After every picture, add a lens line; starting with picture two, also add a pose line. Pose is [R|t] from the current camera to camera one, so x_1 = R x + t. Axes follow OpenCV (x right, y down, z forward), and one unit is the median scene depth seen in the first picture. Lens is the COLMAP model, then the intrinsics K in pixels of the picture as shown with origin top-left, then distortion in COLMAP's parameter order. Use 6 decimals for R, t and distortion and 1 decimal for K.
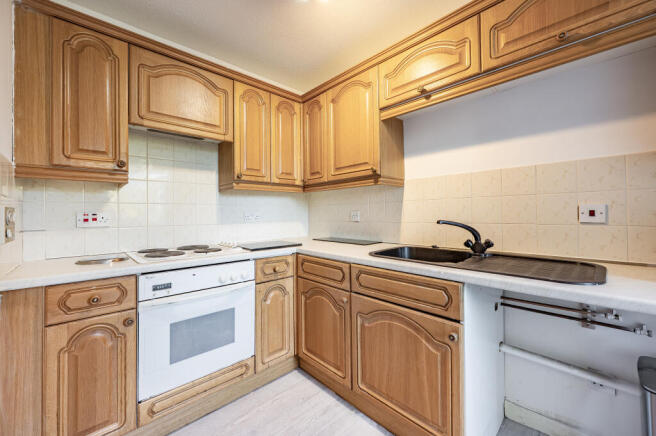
lens RADIAL K [[261.5, 0, 327.1], [0, 261.5, 206.1], [0, 0, 1]] dist [-0.000757, -0.000083]
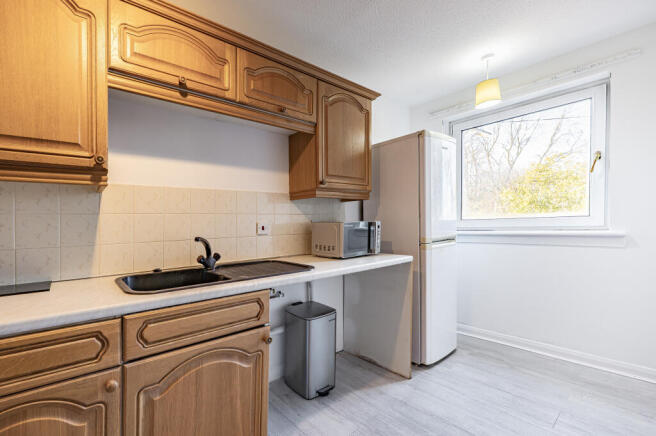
lens RADIAL K [[296.2, 0, 284.6], [0, 296.2, 225.6], [0, 0, 1]] dist [0.000441, 0.000020]
pose [[0.091924, 0.000764, 0.995766, -0.533167], [-0.011788, 0.999930, 0.000321, 0.009632], [-0.995696, -0.011768, 0.091926, 0.564253]]
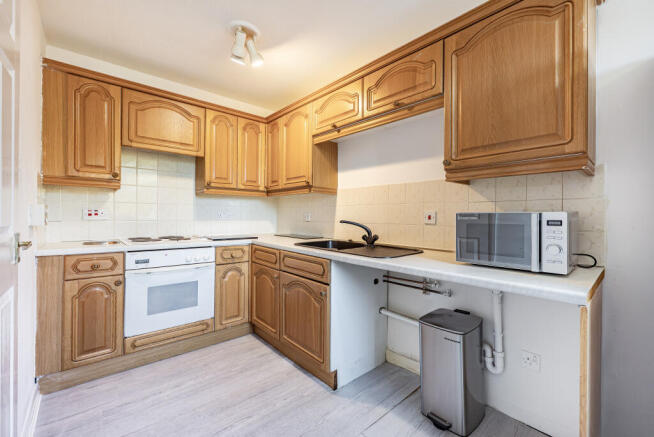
lens RADIAL K [[274.0, 0, 341.1], [0, 274.0, 212.6], [0, 0, 1]] dist [-0.000598, -0.000027]
pose [[0.999736, 0.022975, -0.000753, 0.400977], [-0.022956, 0.999559, 0.018842, -0.013970], [0.001185, -0.018820, 0.999822, -0.440650]]
